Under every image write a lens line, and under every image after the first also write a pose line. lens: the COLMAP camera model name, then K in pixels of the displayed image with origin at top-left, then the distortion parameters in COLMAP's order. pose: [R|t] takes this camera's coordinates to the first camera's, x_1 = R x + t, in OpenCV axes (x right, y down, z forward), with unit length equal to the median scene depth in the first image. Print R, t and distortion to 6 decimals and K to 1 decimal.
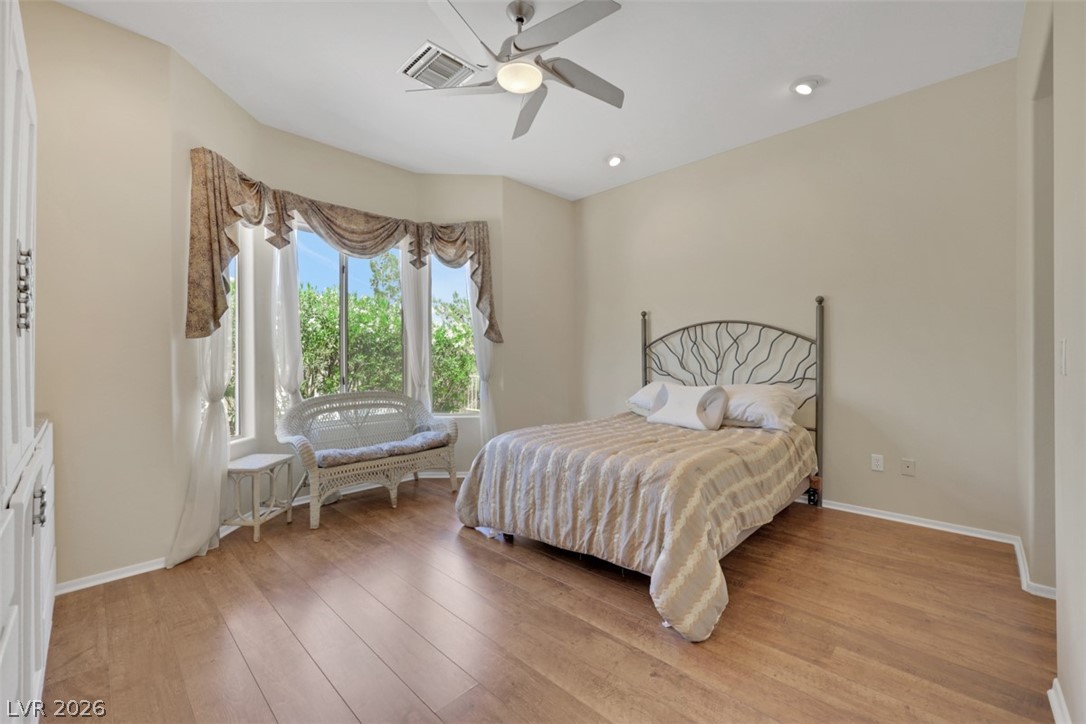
lens RADIAL K [[448.7, 0, 541.4], [0, 448.7, 358.3], [0, 0, 1]] dist [0.001129, -0.000202]
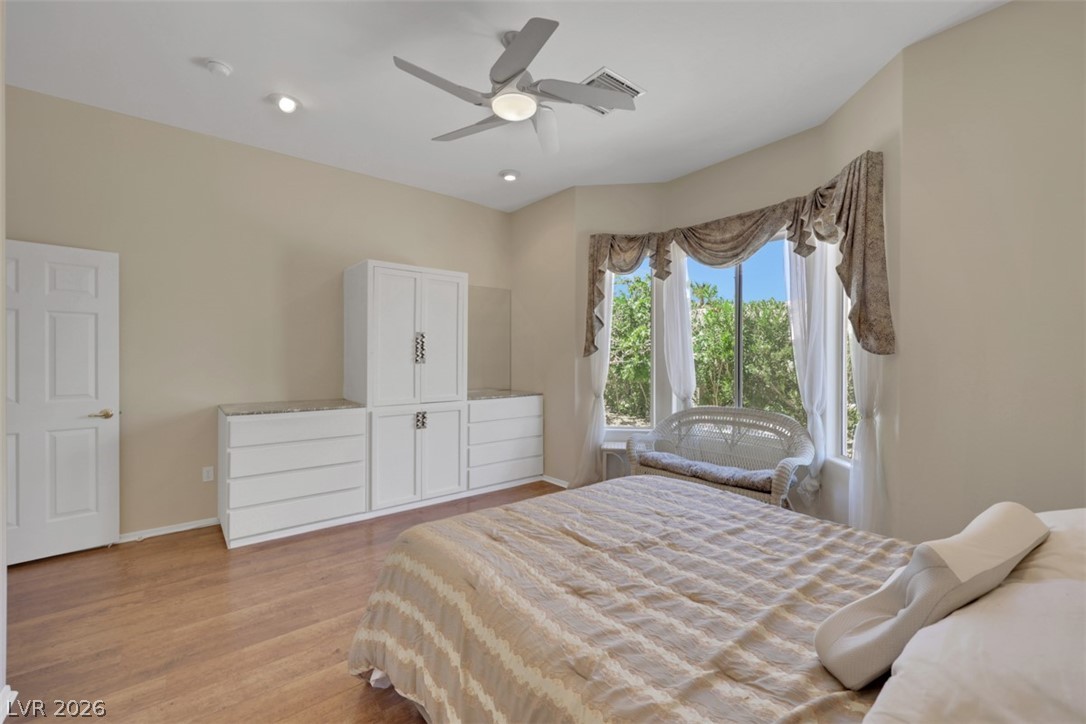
lens RADIAL K [[448.7, 0, 539.9], [0, 448.7, 361.9], [0, 0, 1]] dist [0.001129, -0.000202]
pose [[-0.095158, 0.007207, -0.995436, 0.640208], [-0.004392, 0.999961, 0.007660, -0.030603], [0.995452, 0.005101, -0.095123, 0.765966]]
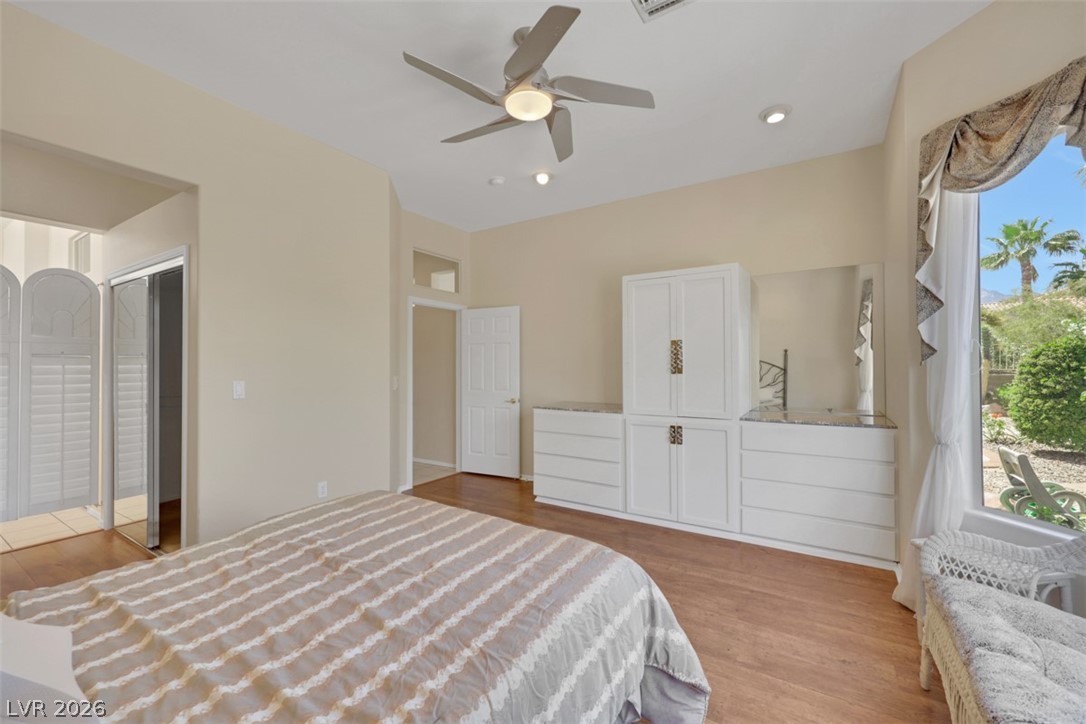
lens RADIAL K [[448.7, 0, 545.1], [0, 448.7, 364.3], [0, 0, 1]] dist [0.001129, -0.000202]
pose [[-0.976425, -0.002140, -0.215848, 0.100486], [-0.000911, 0.999983, -0.005792, -0.032033], [0.215857, -0.005459, -0.976410, 1.288603]]
